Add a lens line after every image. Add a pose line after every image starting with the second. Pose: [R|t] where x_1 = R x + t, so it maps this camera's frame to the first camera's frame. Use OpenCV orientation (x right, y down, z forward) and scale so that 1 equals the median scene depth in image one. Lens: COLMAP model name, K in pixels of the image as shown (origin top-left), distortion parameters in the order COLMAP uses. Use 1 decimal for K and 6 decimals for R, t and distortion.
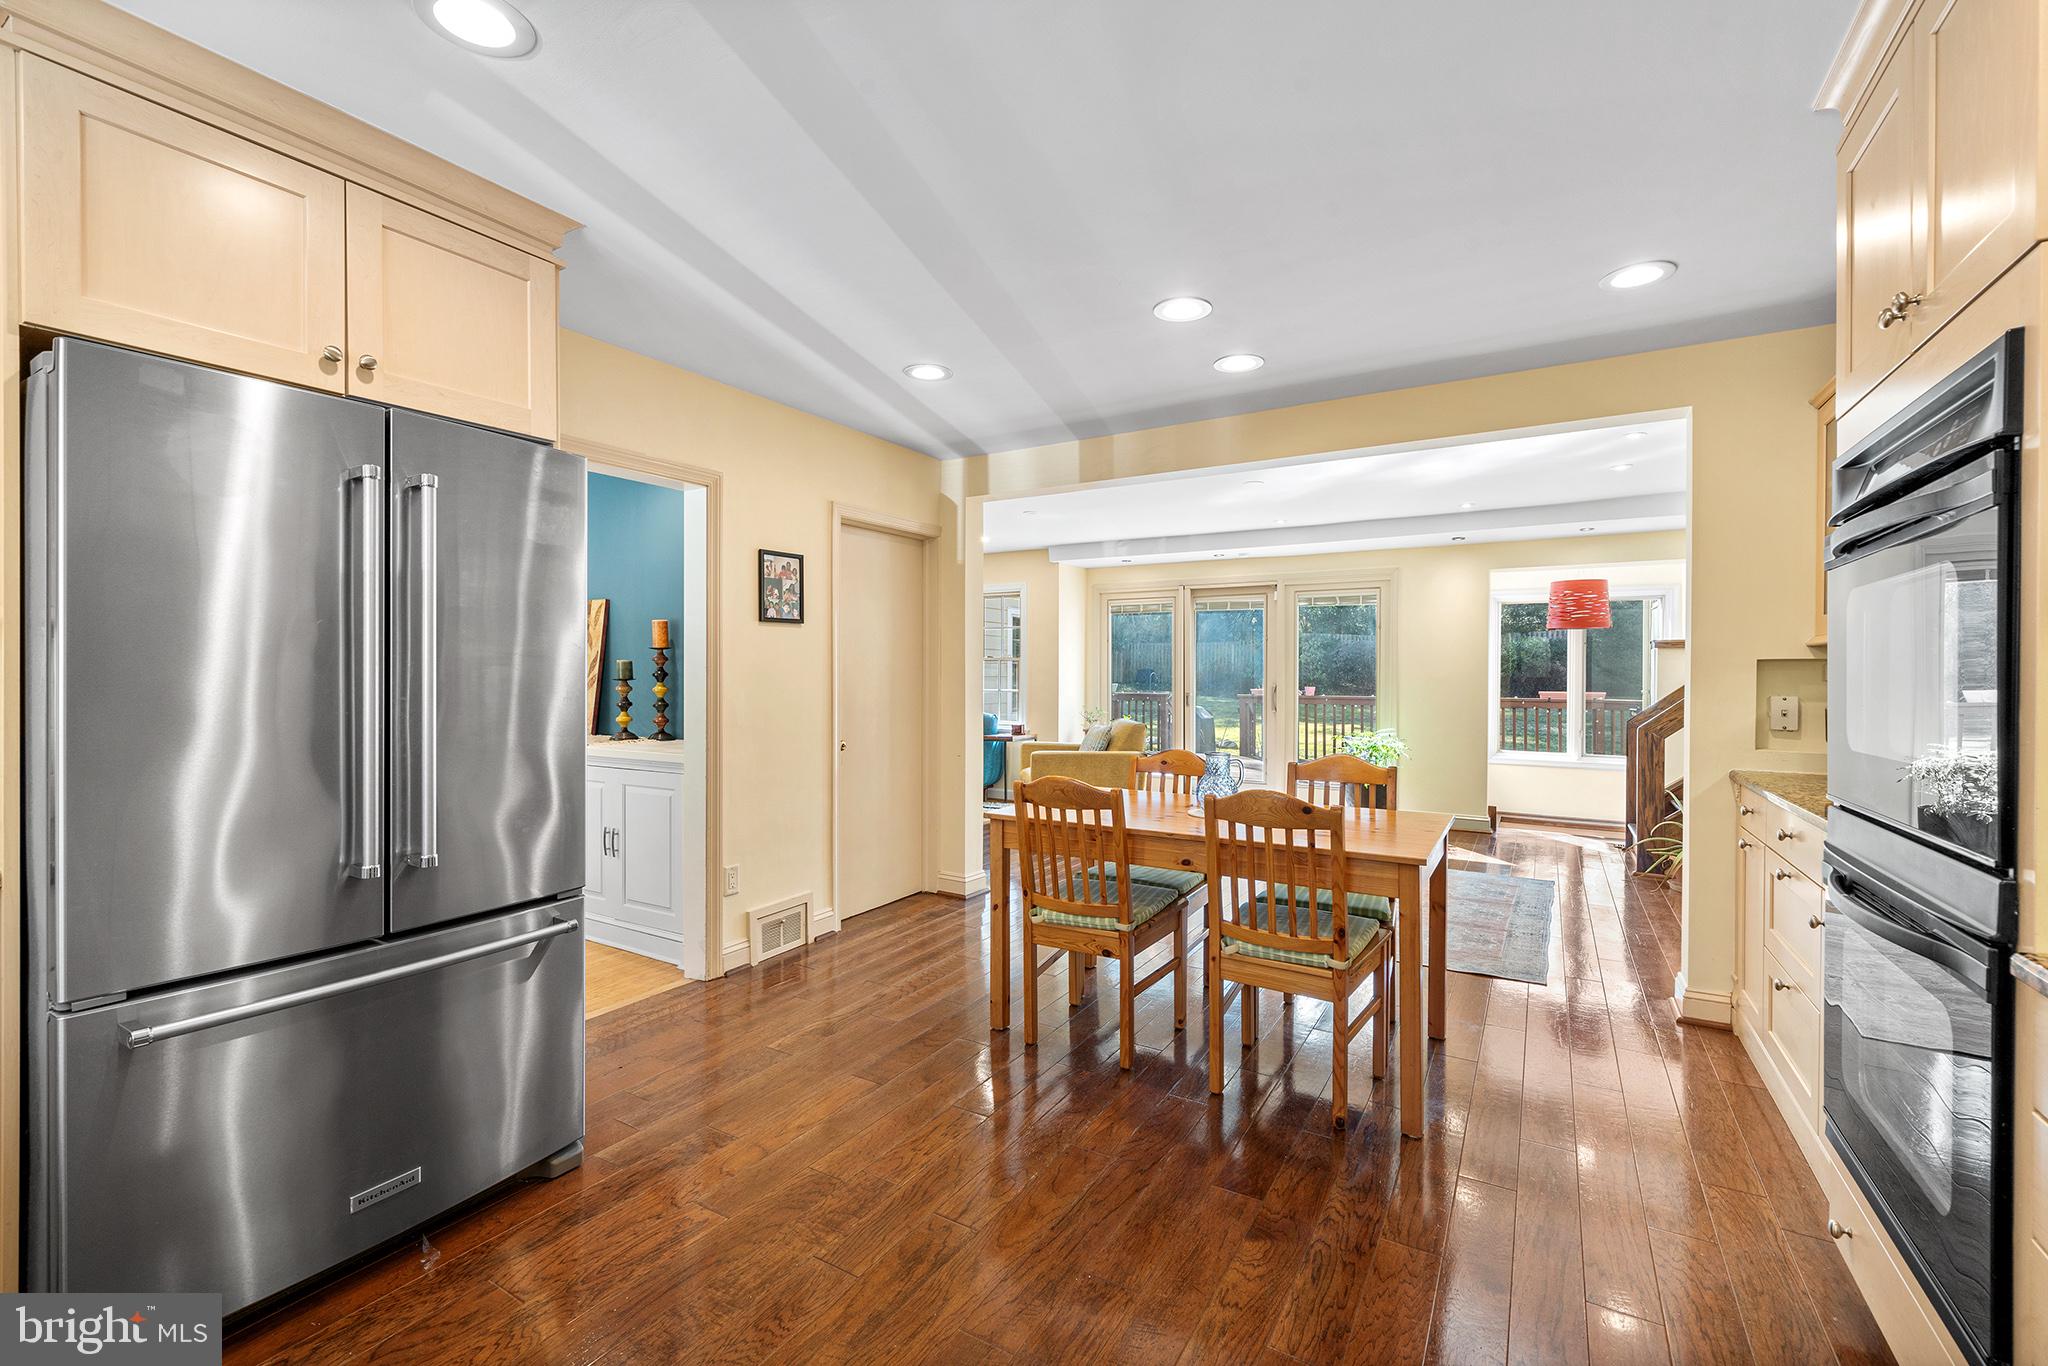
lens RADIAL K [[866.4, 0, 1025.3], [0, 866.4, 685.9], [0, 0, 1]] dist [-0.000715, 0.000015]
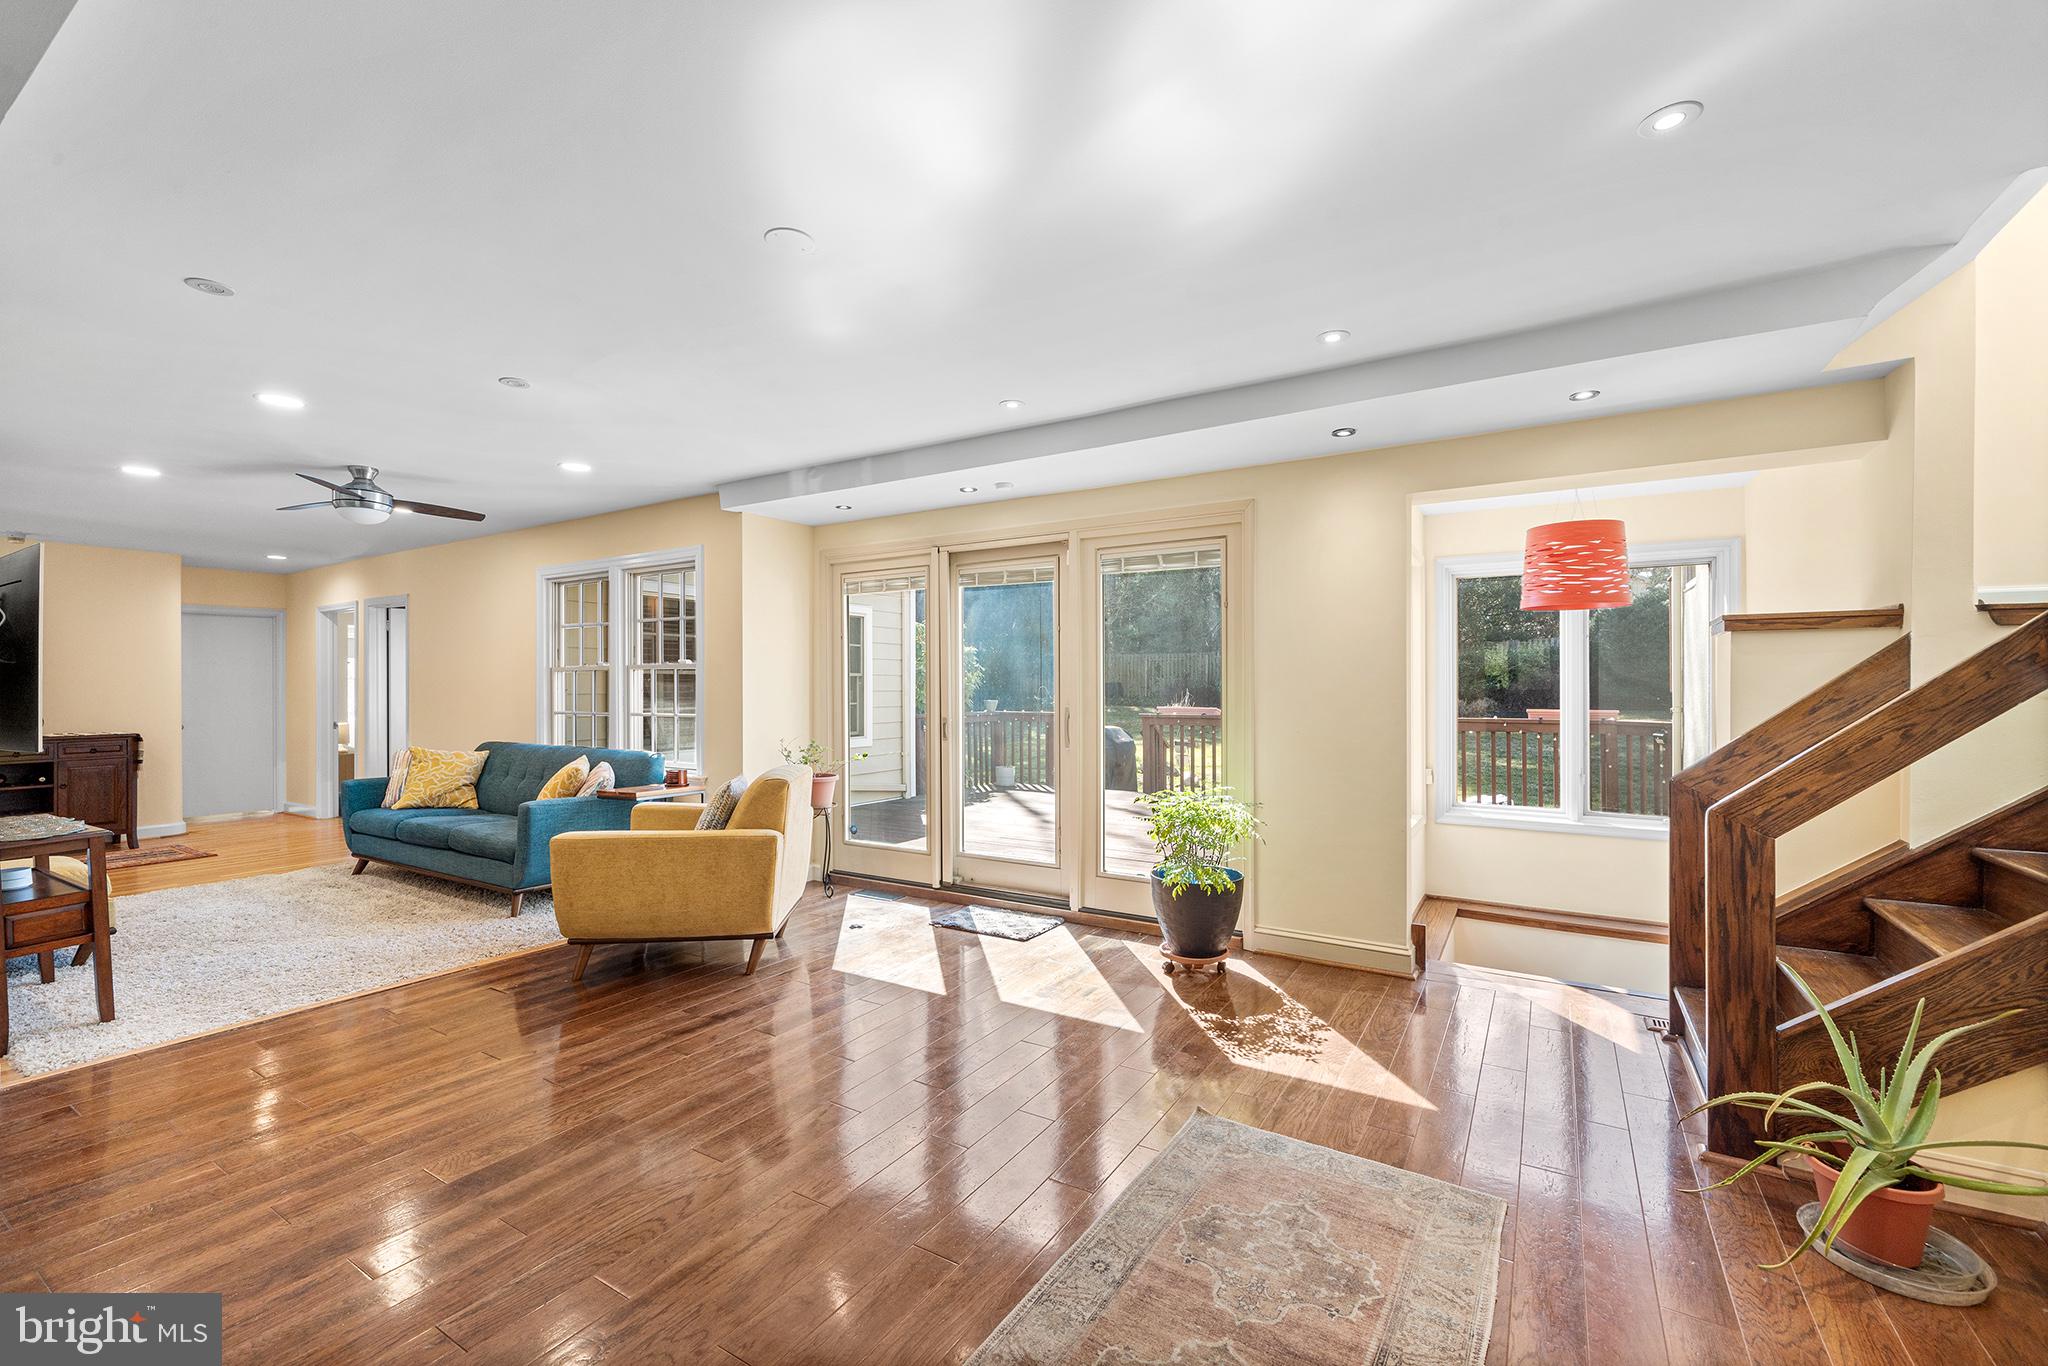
lens RADIAL K [[856.7, 0, 1024.0], [0, 856.7, 683.0], [0, 0, 1]] dist [-0.000586, -0.000038]
pose [[0.999873, -0.008217, -0.013675, 0.251441], [0.007945, 0.999772, -0.019816, -0.004638], [0.013835, 0.019705, 0.999710, 0.380116]]
